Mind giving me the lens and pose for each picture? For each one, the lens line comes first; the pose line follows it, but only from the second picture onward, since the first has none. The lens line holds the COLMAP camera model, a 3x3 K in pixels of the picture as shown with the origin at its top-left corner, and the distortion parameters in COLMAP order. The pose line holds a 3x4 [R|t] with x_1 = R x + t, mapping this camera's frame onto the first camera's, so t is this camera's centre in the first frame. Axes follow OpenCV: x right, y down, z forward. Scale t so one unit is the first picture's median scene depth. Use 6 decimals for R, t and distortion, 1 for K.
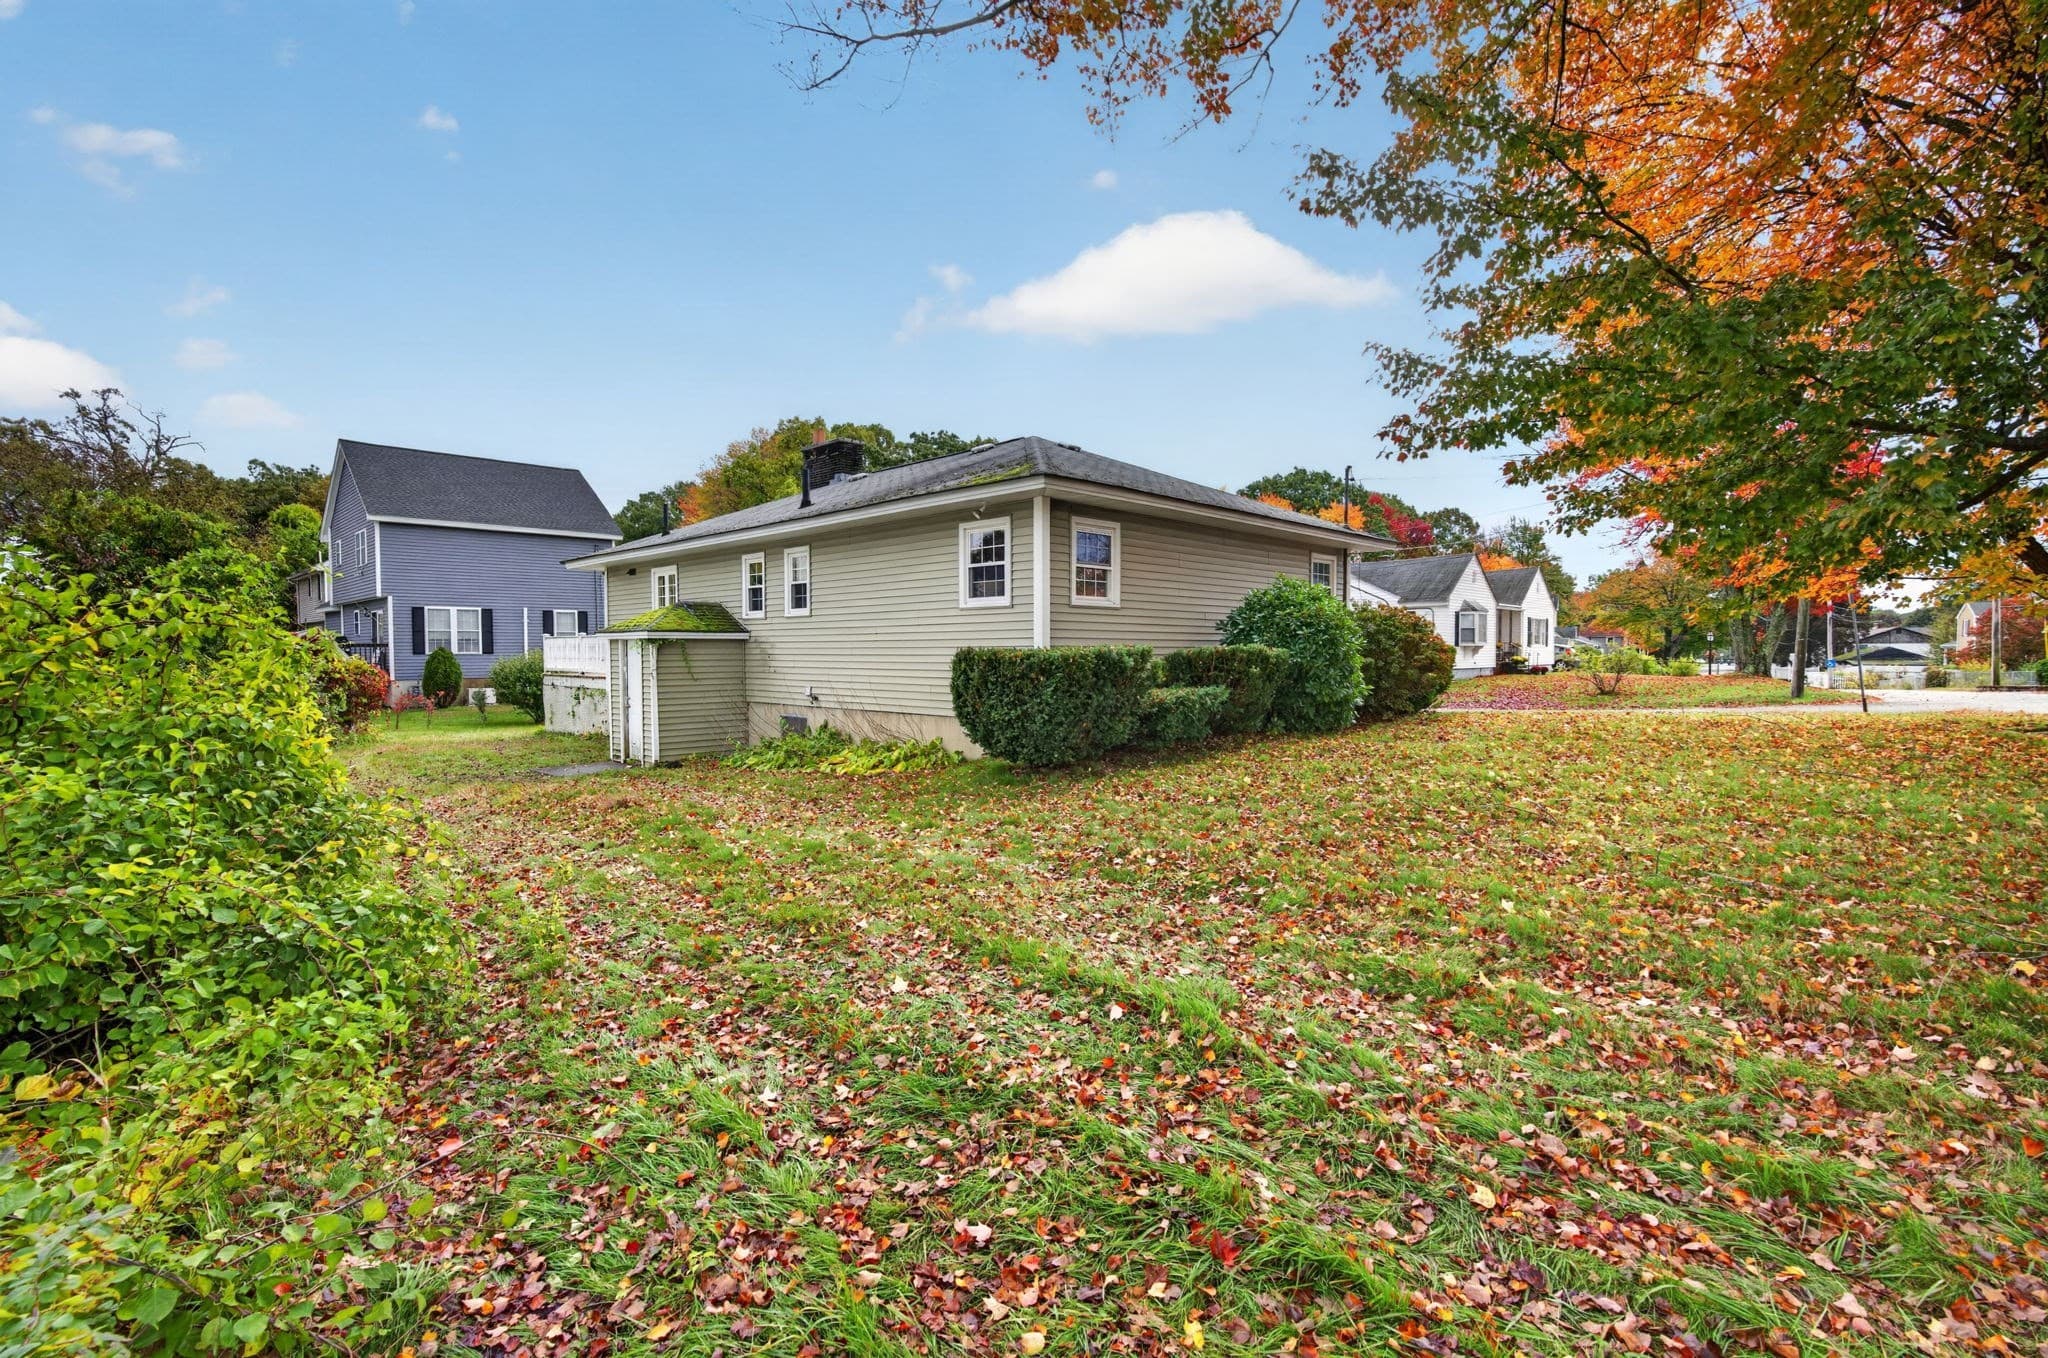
lens RADIAL K [[910.3, 0, 1024.0], [0, 910.3, 679.0], [0, 0, 1]] dist [-0.000549, 0.000230]
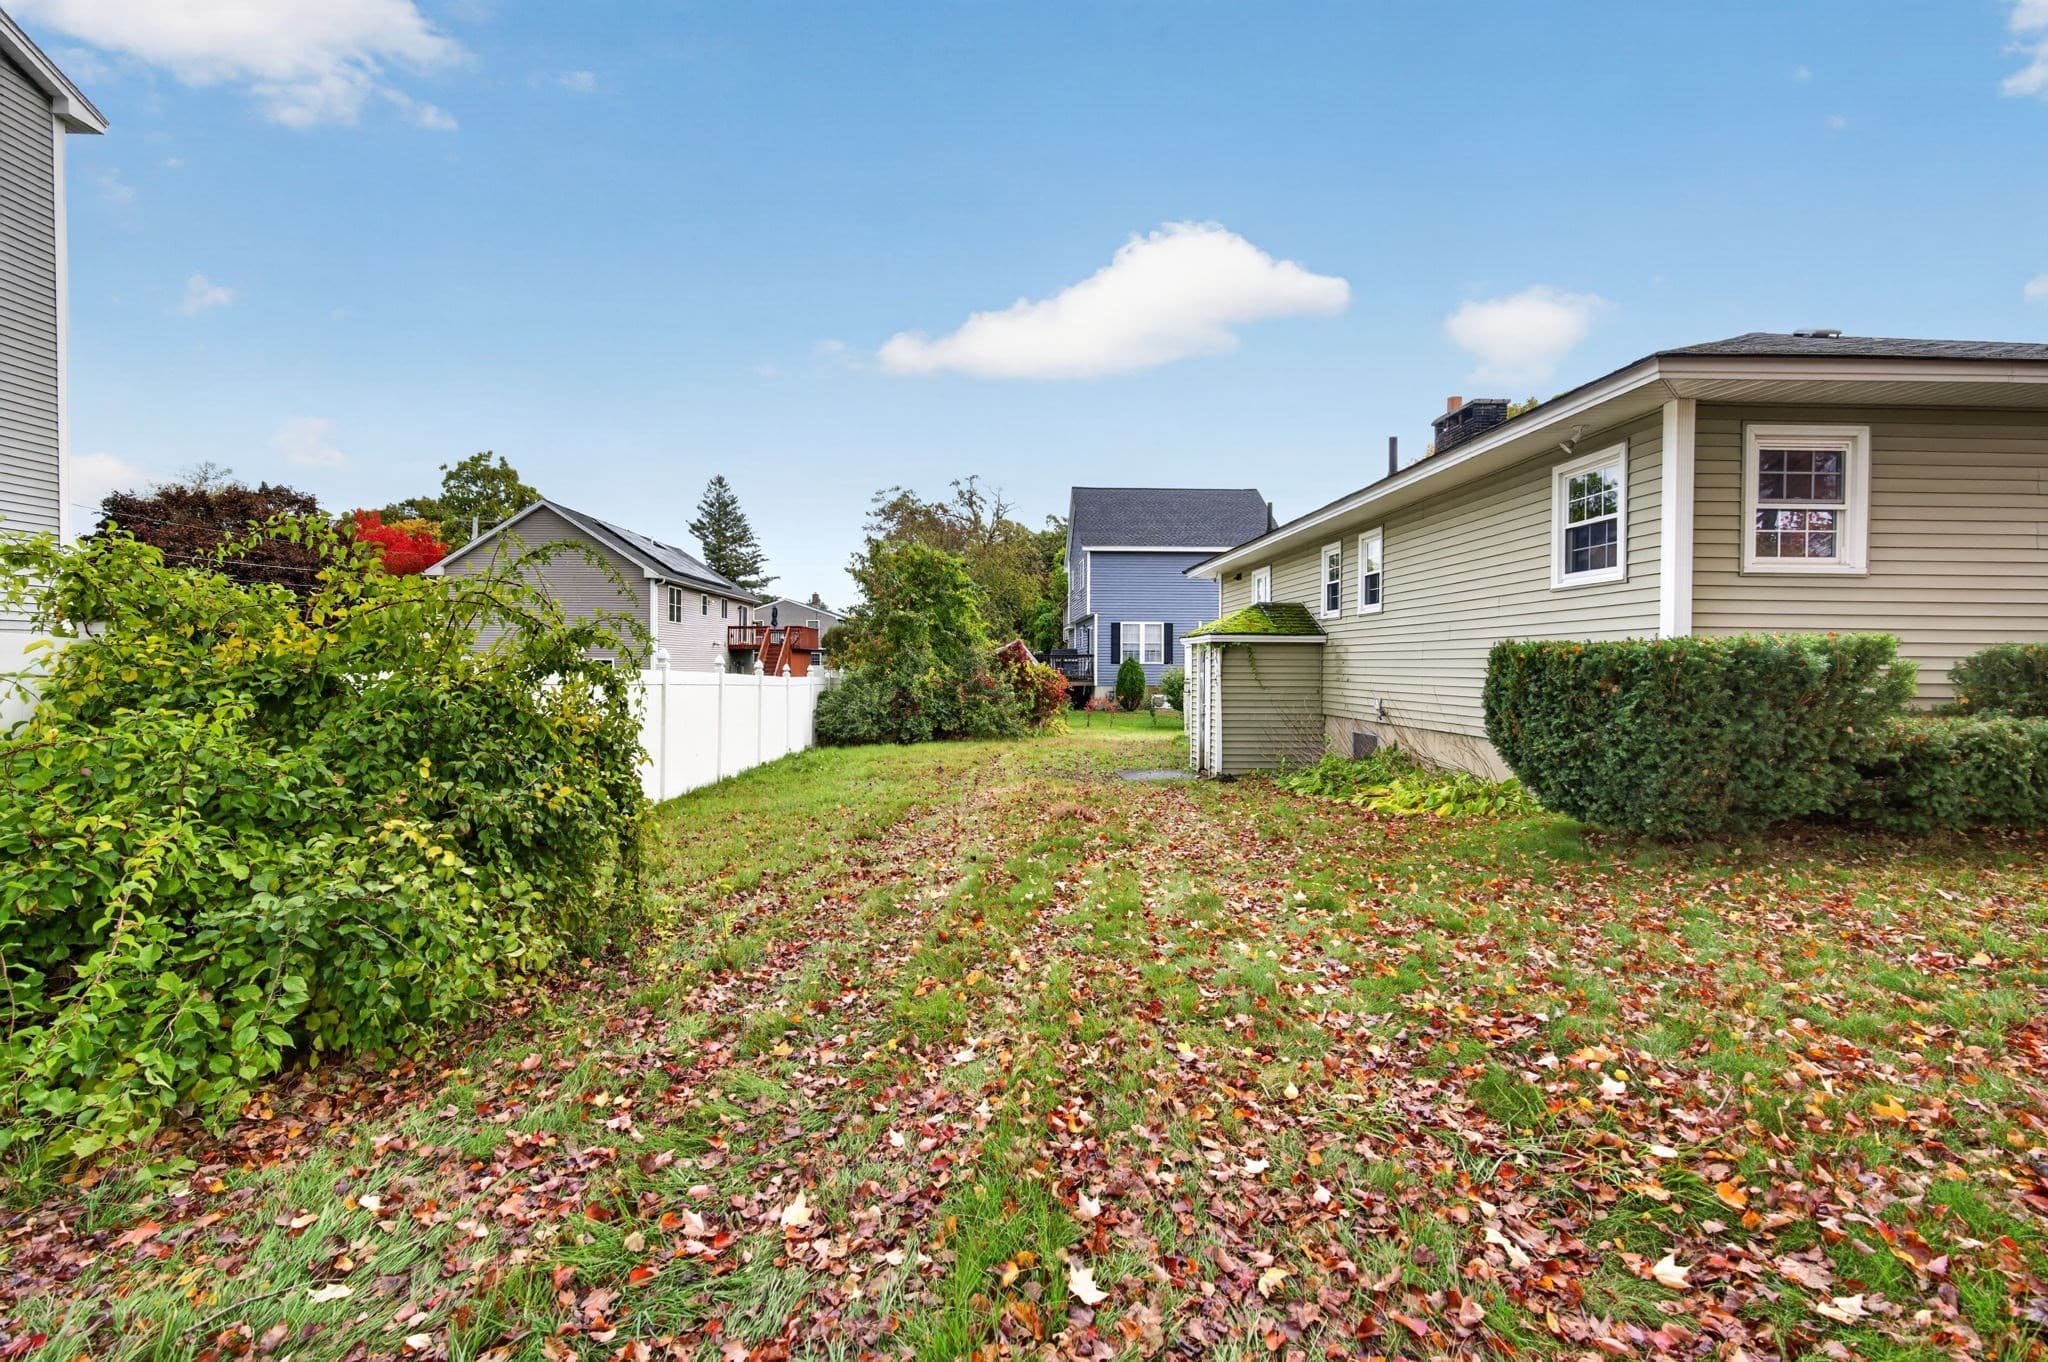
lens RADIAL K [[910.3, 0, 1024.0], [0, 910.3, 681.0], [0, 0, 1]] dist [-0.000549, 0.000230]
pose [[0.734601, 0.019140, -0.678229, 0.106167], [-0.028971, 0.999575, -0.003171, 0.005553], [0.677881, 0.021978, 0.734843, 0.223160]]
